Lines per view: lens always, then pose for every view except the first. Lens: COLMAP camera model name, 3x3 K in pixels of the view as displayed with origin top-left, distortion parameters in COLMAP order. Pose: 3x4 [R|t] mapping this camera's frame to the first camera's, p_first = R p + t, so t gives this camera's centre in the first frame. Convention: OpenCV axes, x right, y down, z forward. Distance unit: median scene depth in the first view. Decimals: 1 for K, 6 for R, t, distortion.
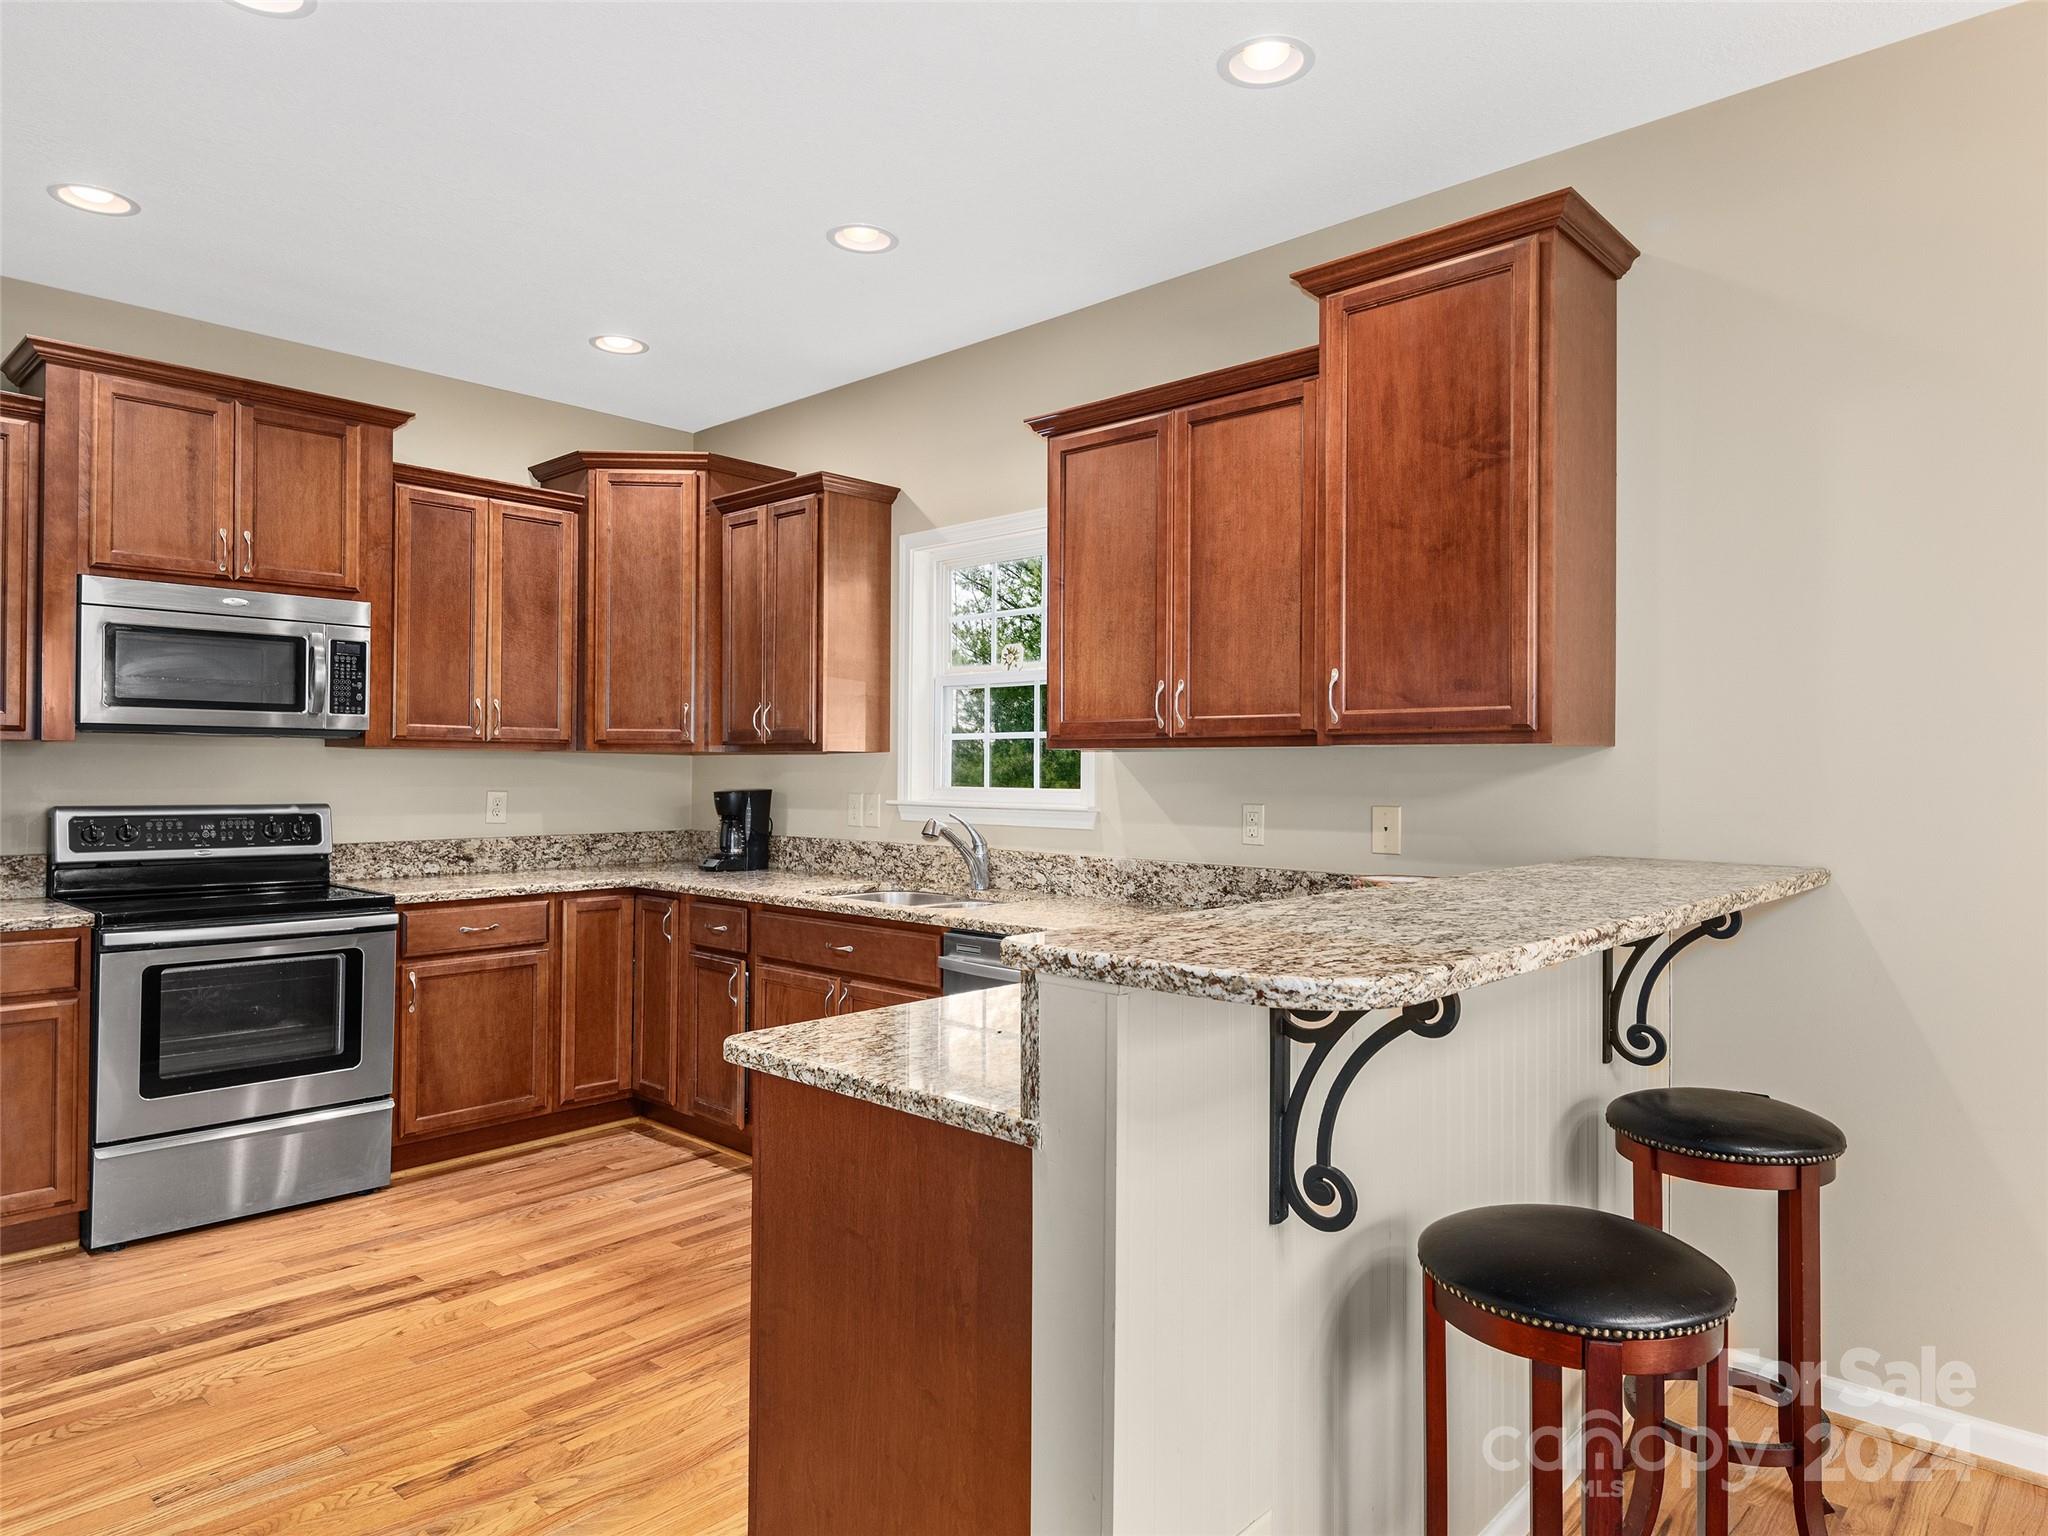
lens RADIAL K [[1255.6, 0, 1034.9], [0, 1255.6, 753.5], [0, 0, 1]] dist [0.009688, -0.000982]
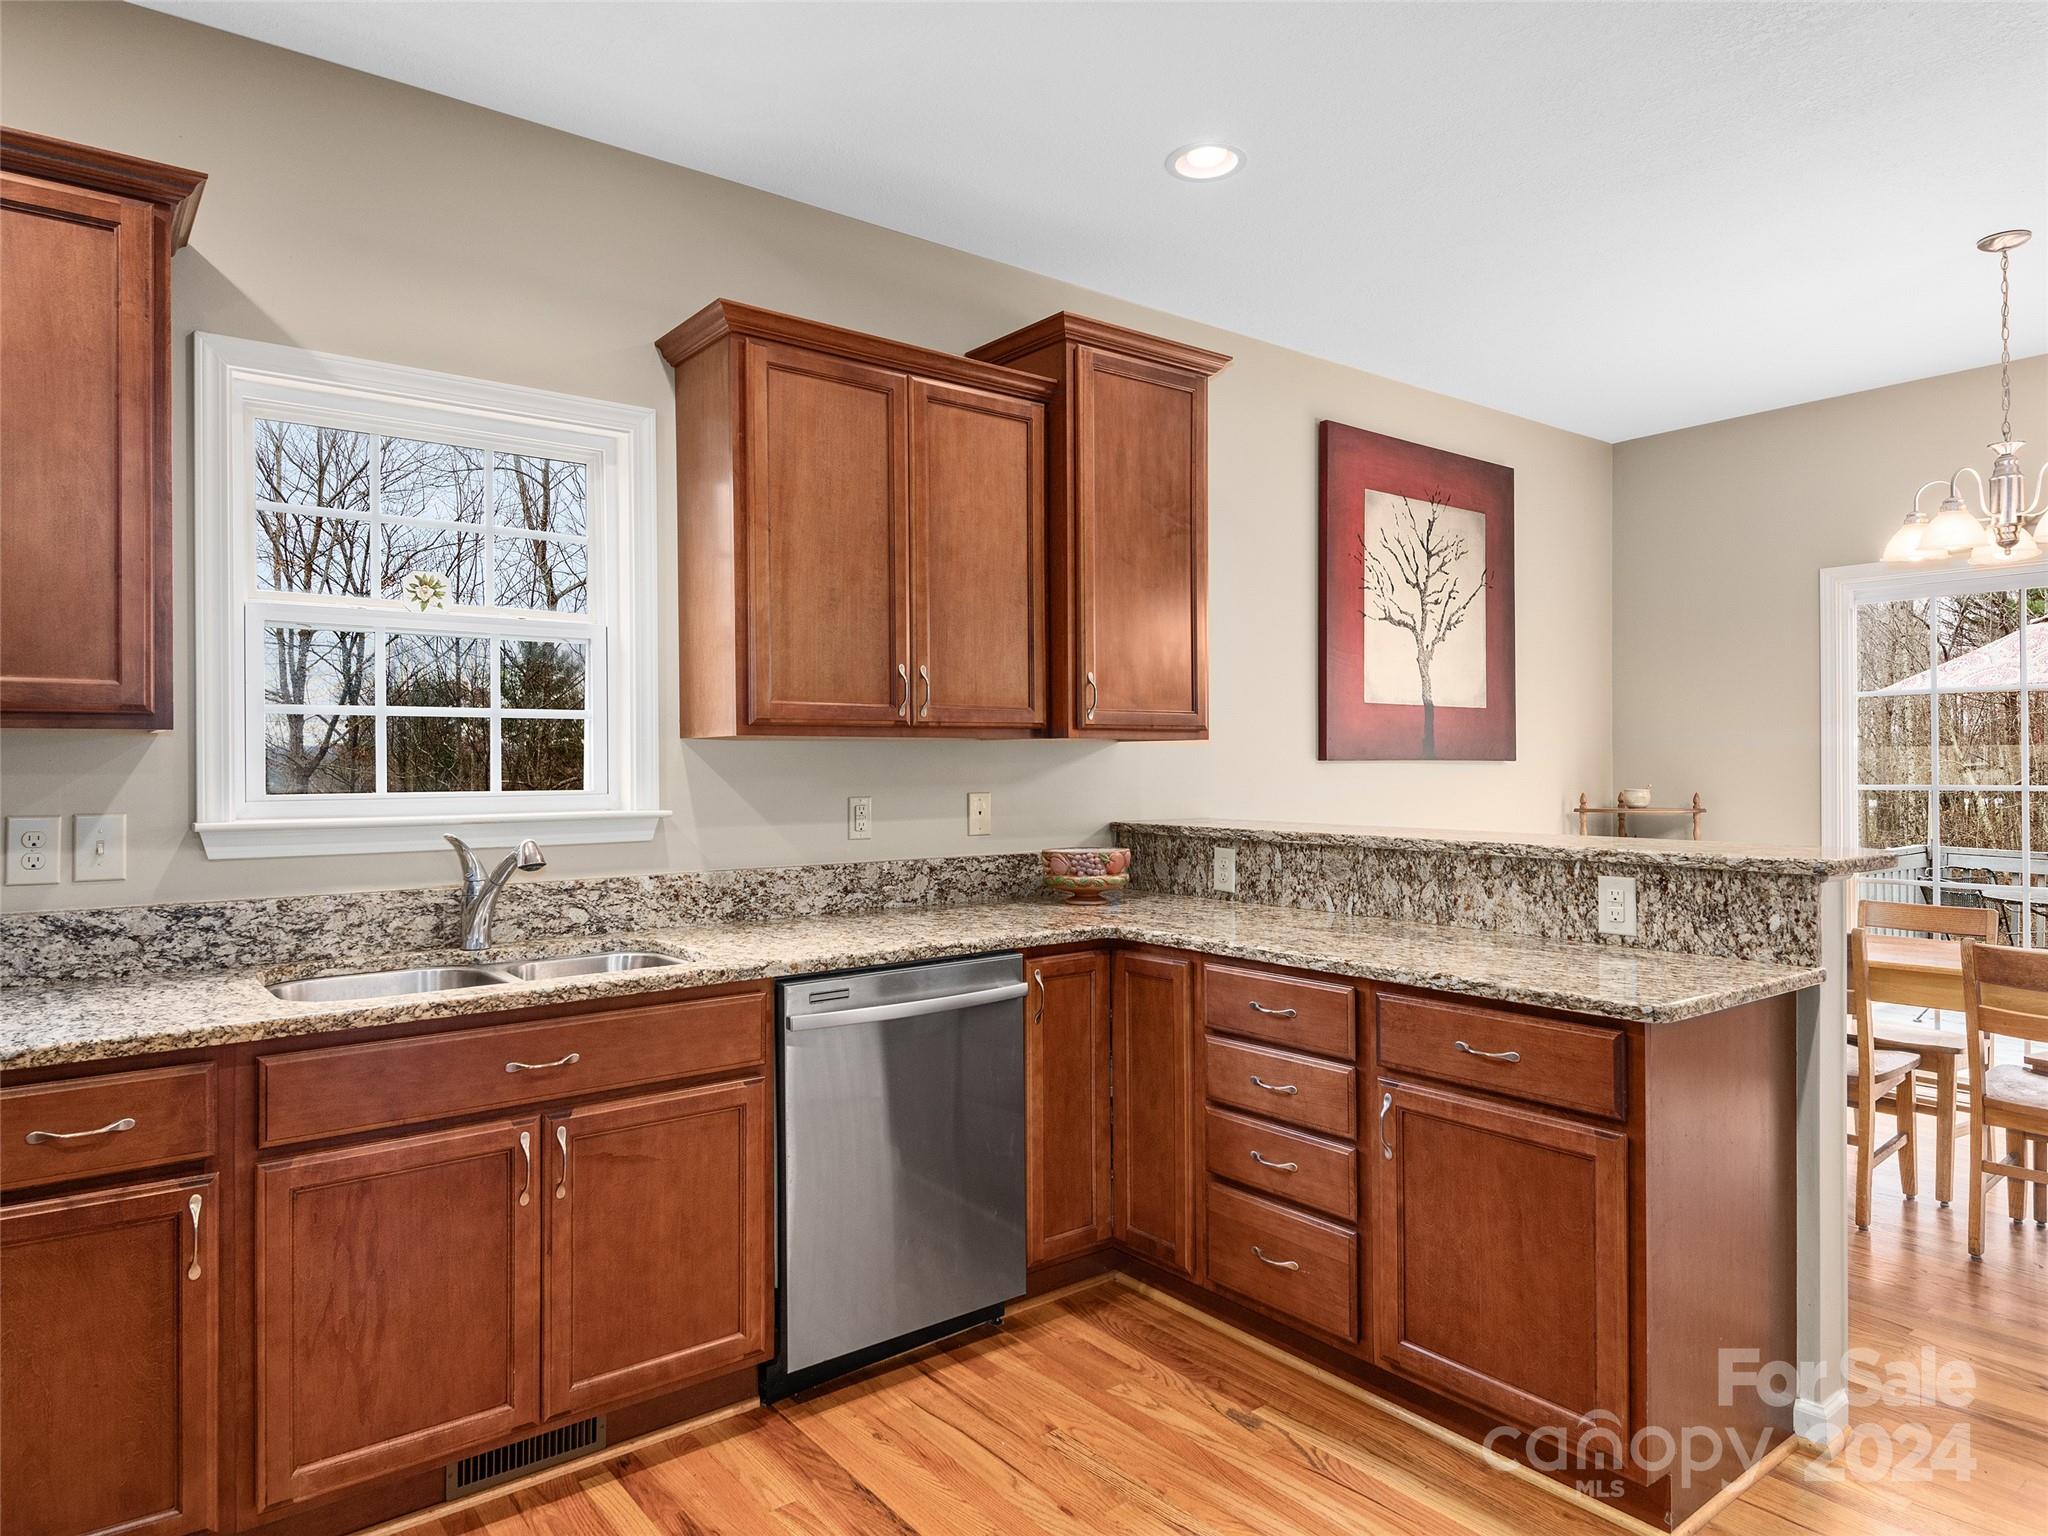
lens RADIAL K [[1255.6, 0, 1035.0], [0, 1255.6, 768.1], [0, 0, 1]] dist [0.009688, -0.000982]
pose [[0.148404, -0.011242, 0.988863, -0.689434], [-0.007530, 0.999894, 0.012498, 0.004881], [-0.988898, -0.009300, 0.148304, 0.662174]]
